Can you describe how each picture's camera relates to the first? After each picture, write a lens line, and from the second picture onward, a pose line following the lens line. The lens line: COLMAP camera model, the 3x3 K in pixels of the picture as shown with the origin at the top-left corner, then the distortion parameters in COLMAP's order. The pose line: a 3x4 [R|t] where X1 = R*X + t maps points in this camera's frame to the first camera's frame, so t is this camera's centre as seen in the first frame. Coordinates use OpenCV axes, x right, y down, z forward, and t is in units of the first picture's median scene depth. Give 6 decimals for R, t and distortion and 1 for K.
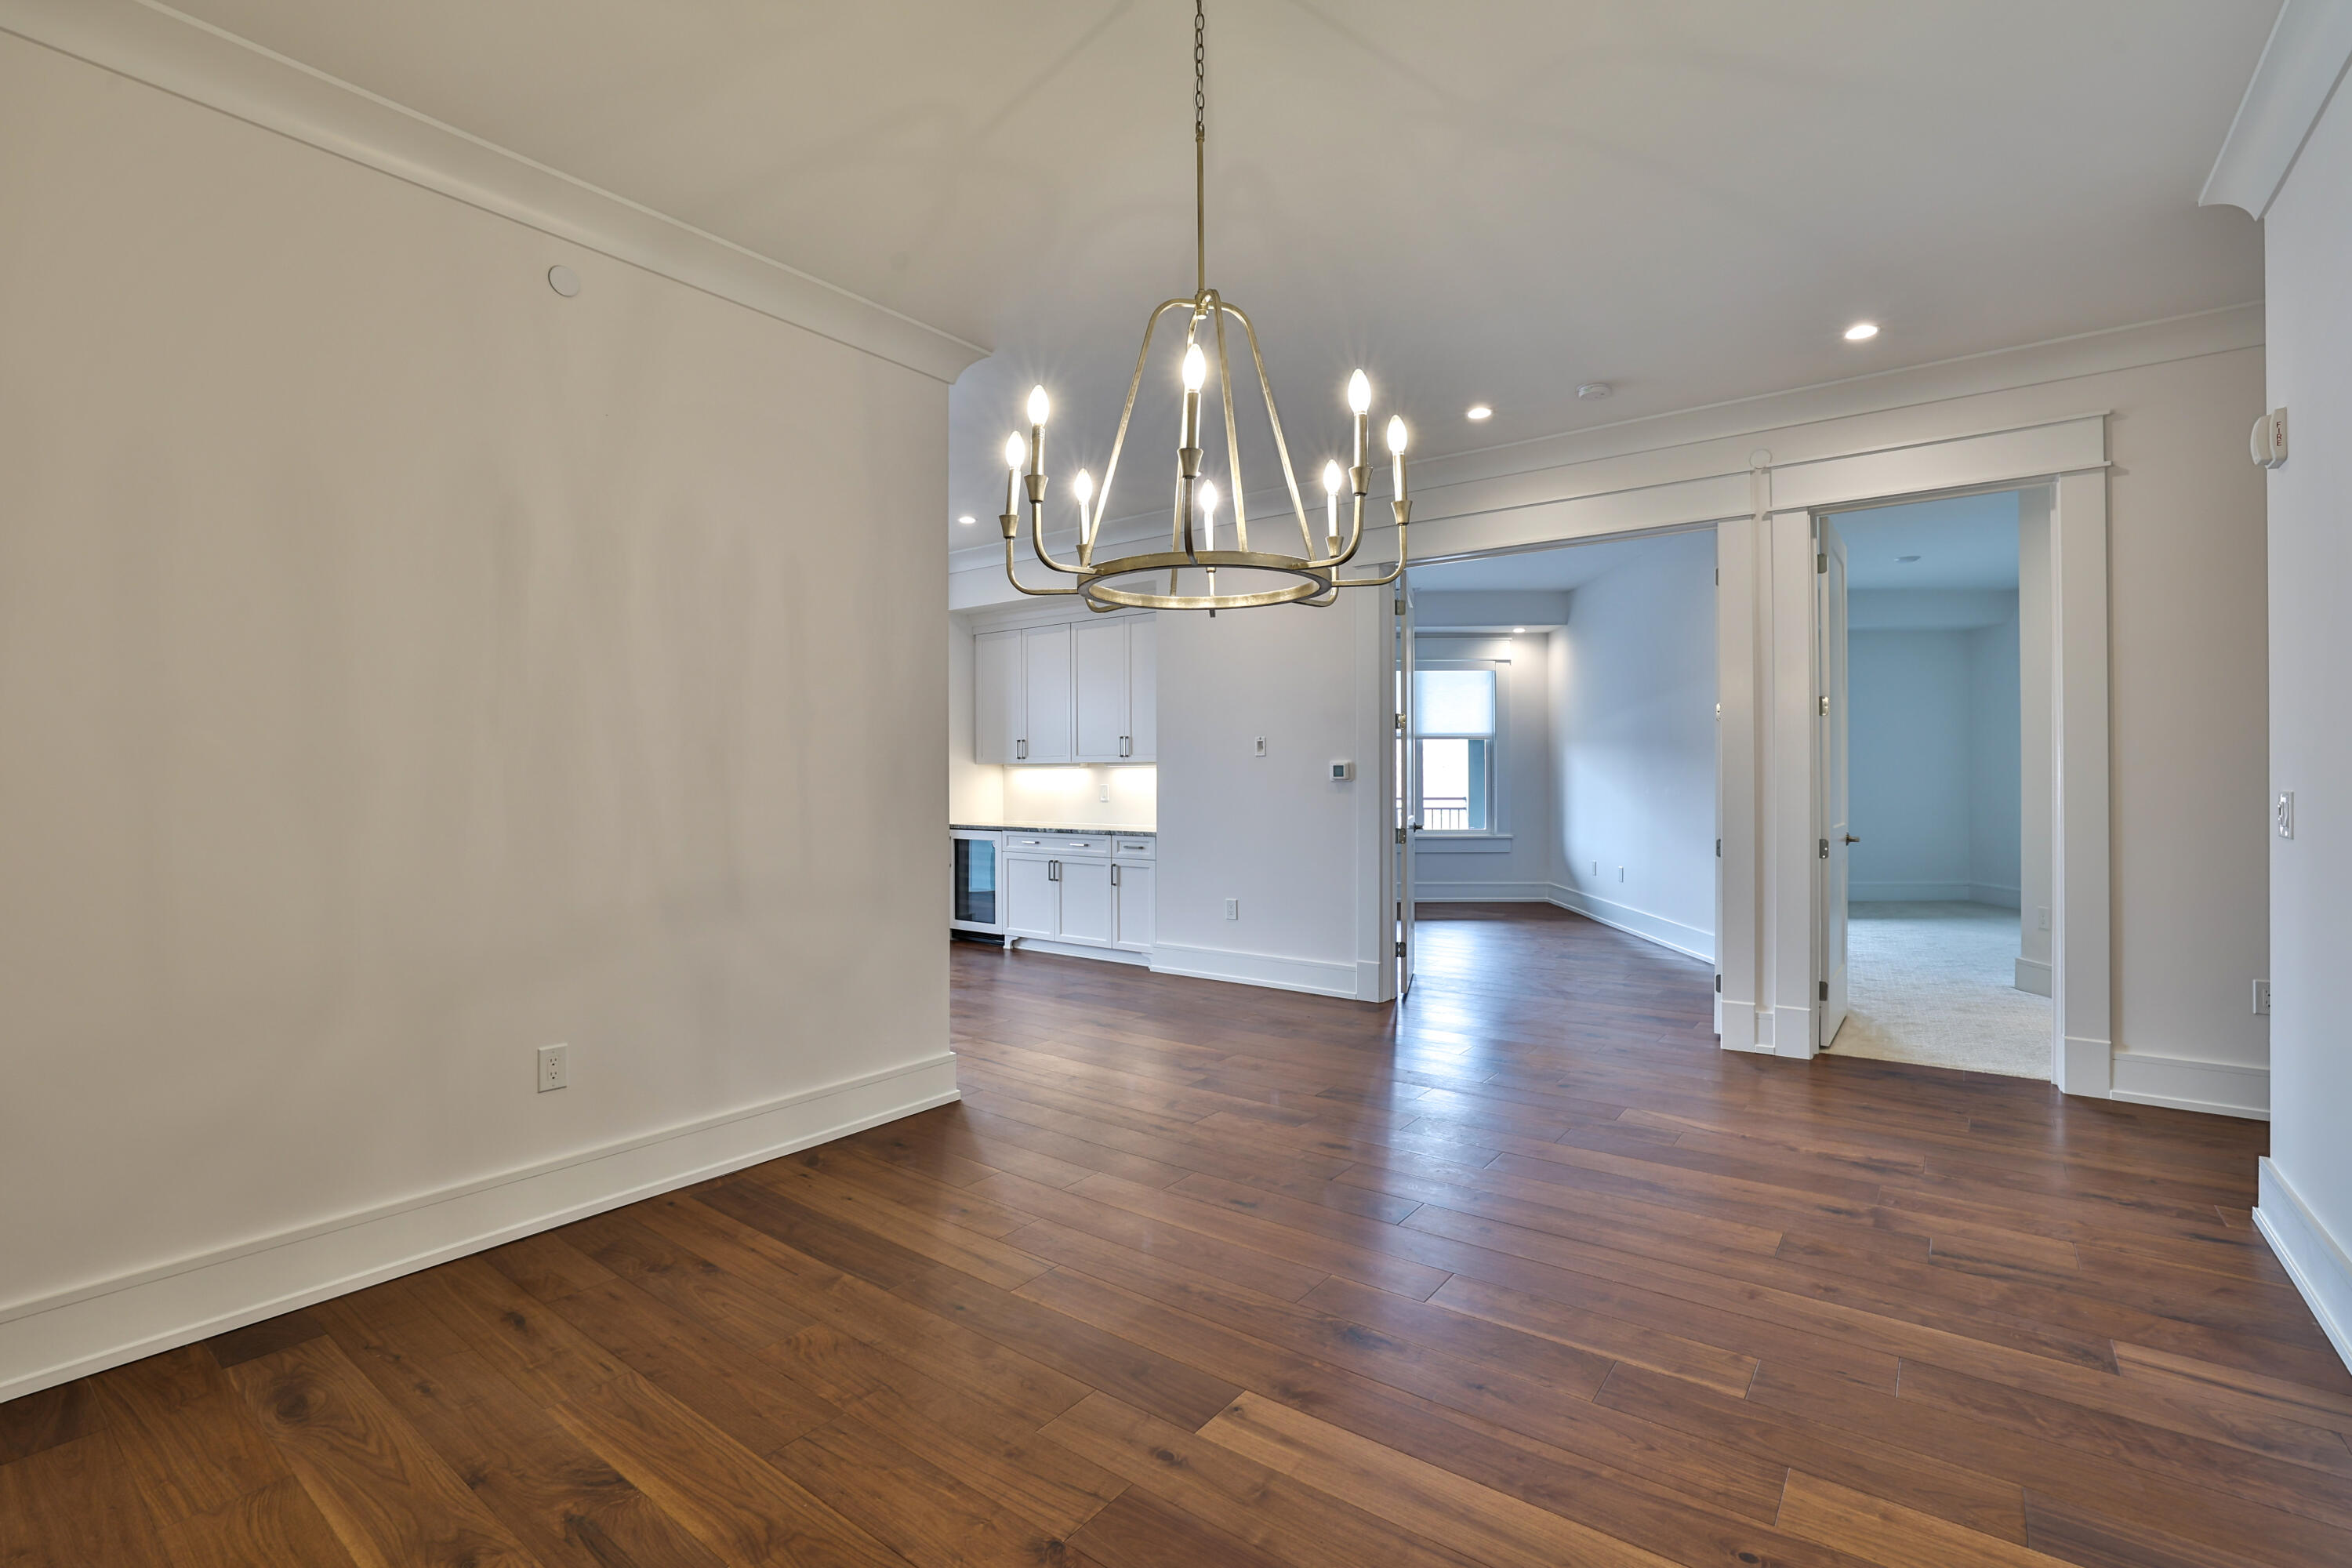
lens RADIAL K [[1062.2, 0, 1176.0], [0, 1062.2, 784.0], [0, 0, 1]] dist [-0.054201, 0.005498]
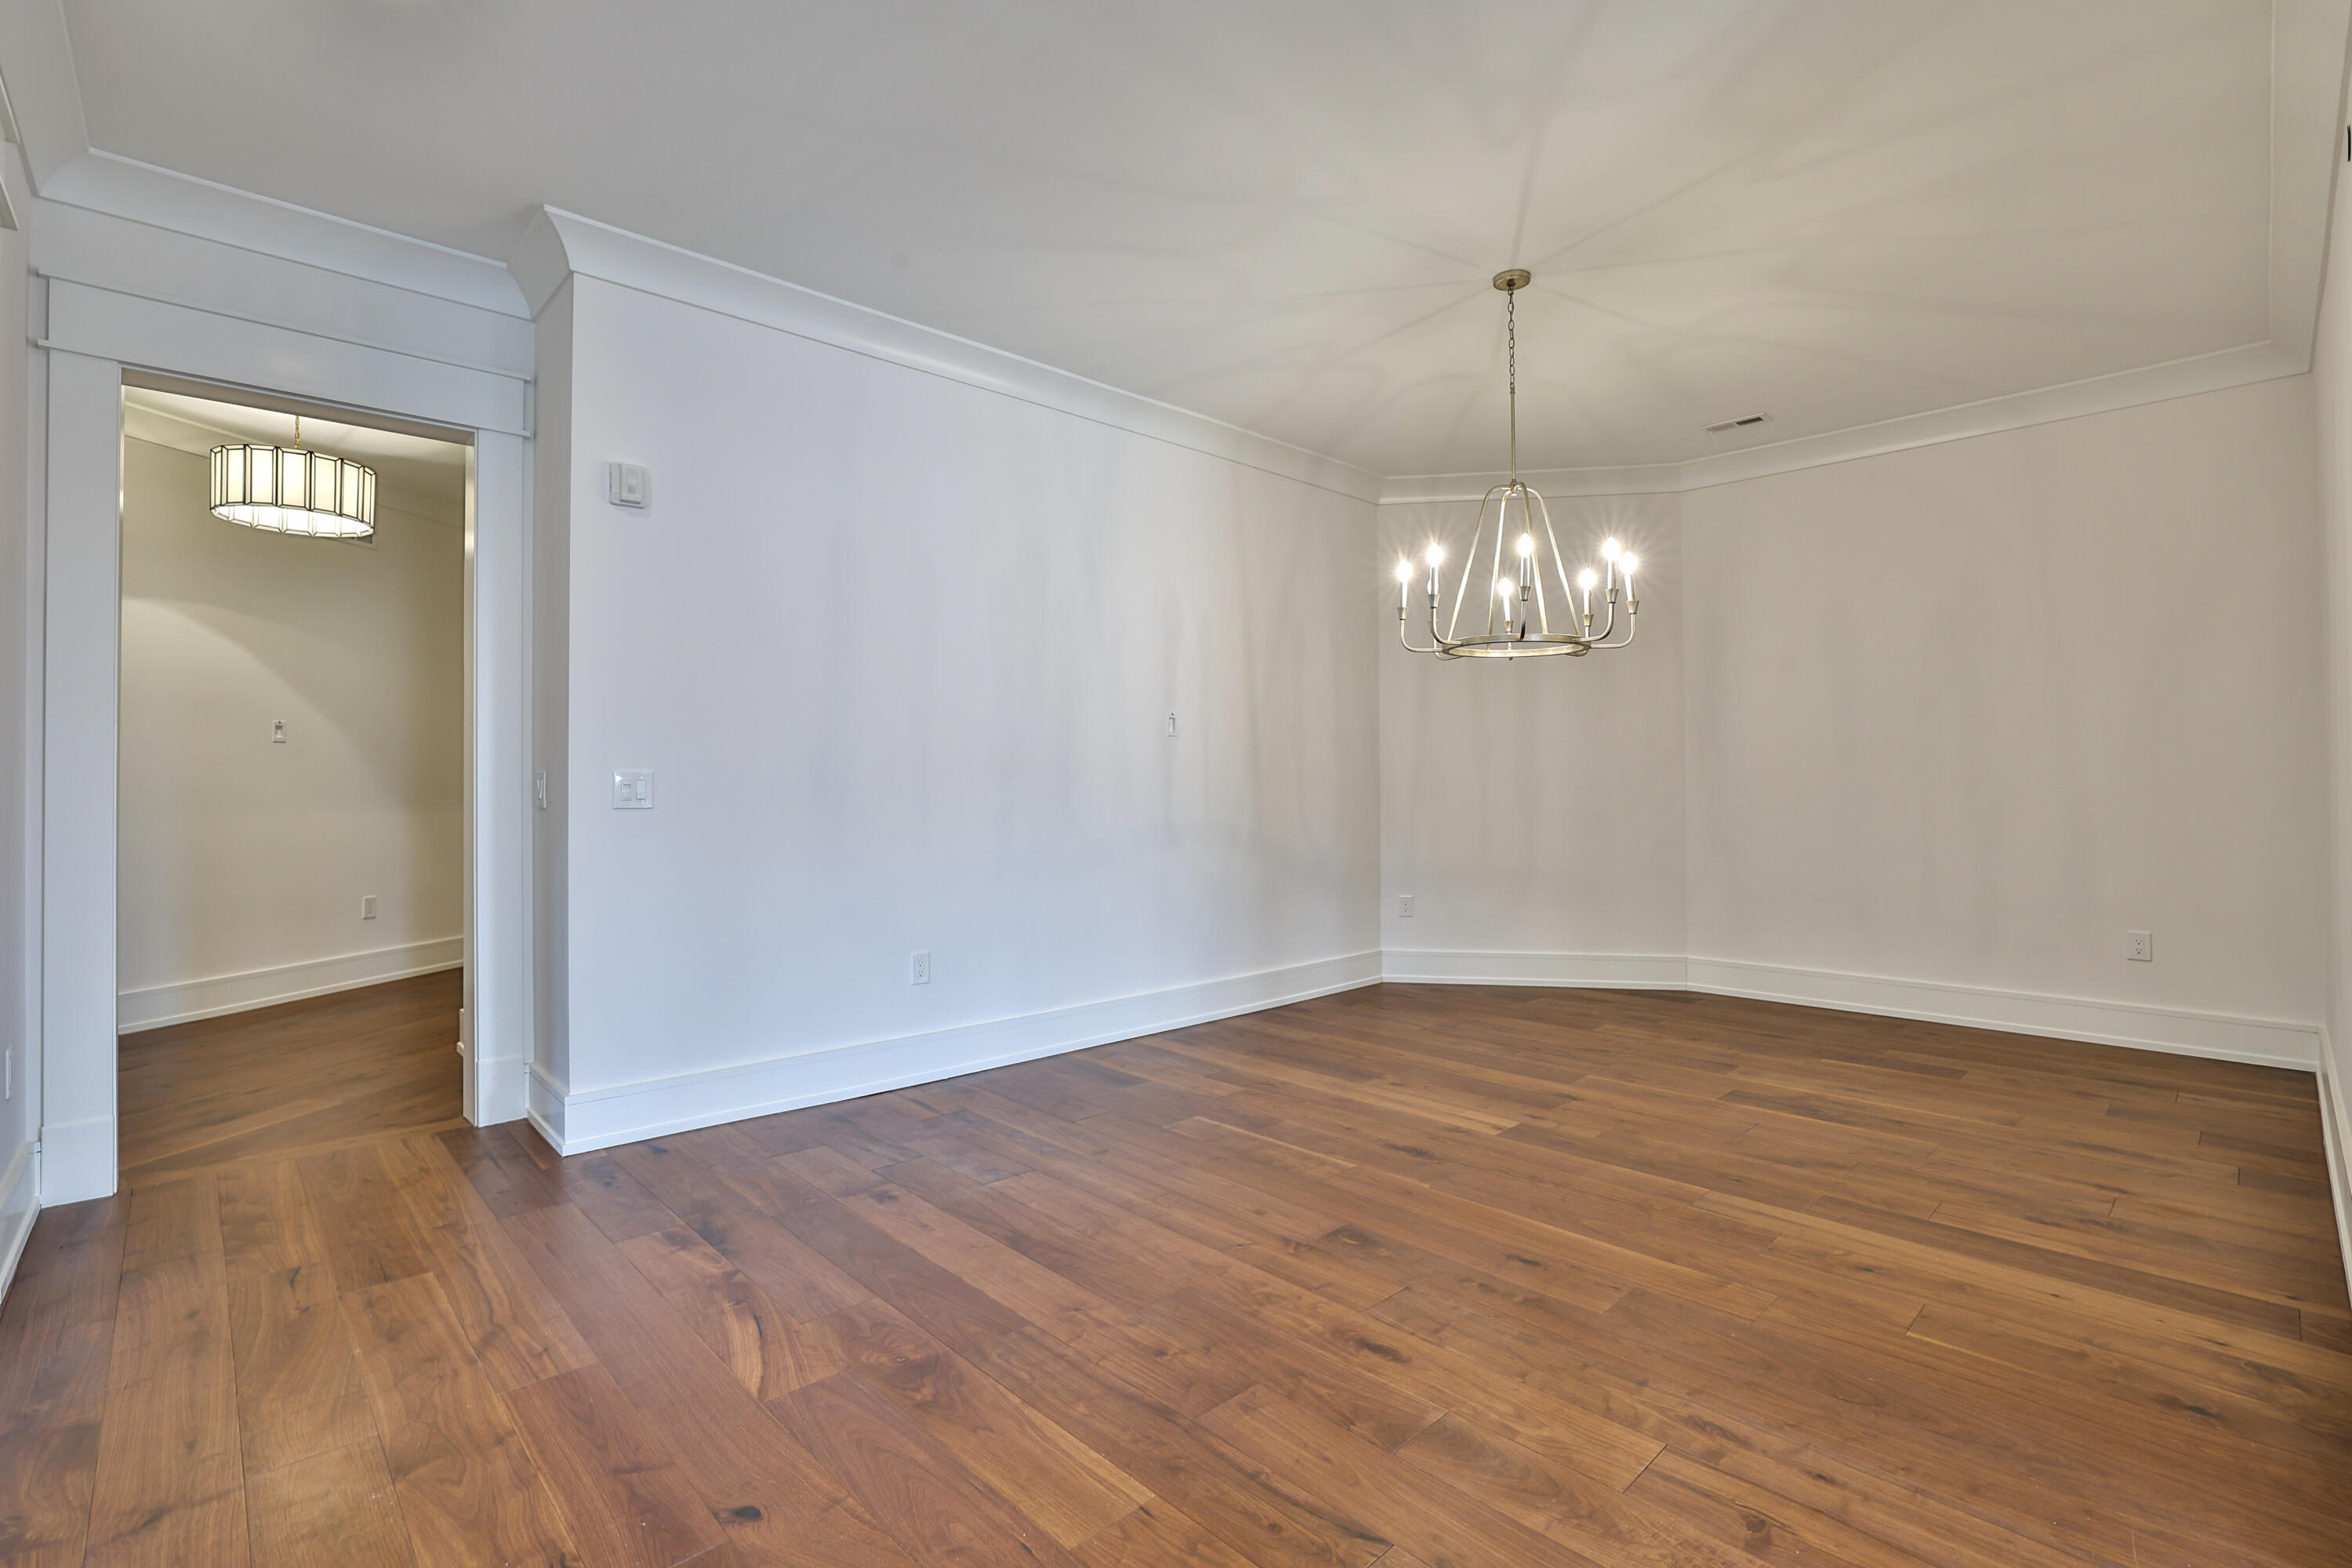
lens RADIAL K [[1062.2, 0, 1176.0], [0, 1062.2, 784.0], [0, 0, 1]] dist [-0.054201, 0.005498]
pose [[-0.986712, 0.009029, 0.162227, 0.251283], [0.009851, 0.999942, 0.004259, 0.024149], [-0.162180, 0.005801, -0.986744, 2.368231]]
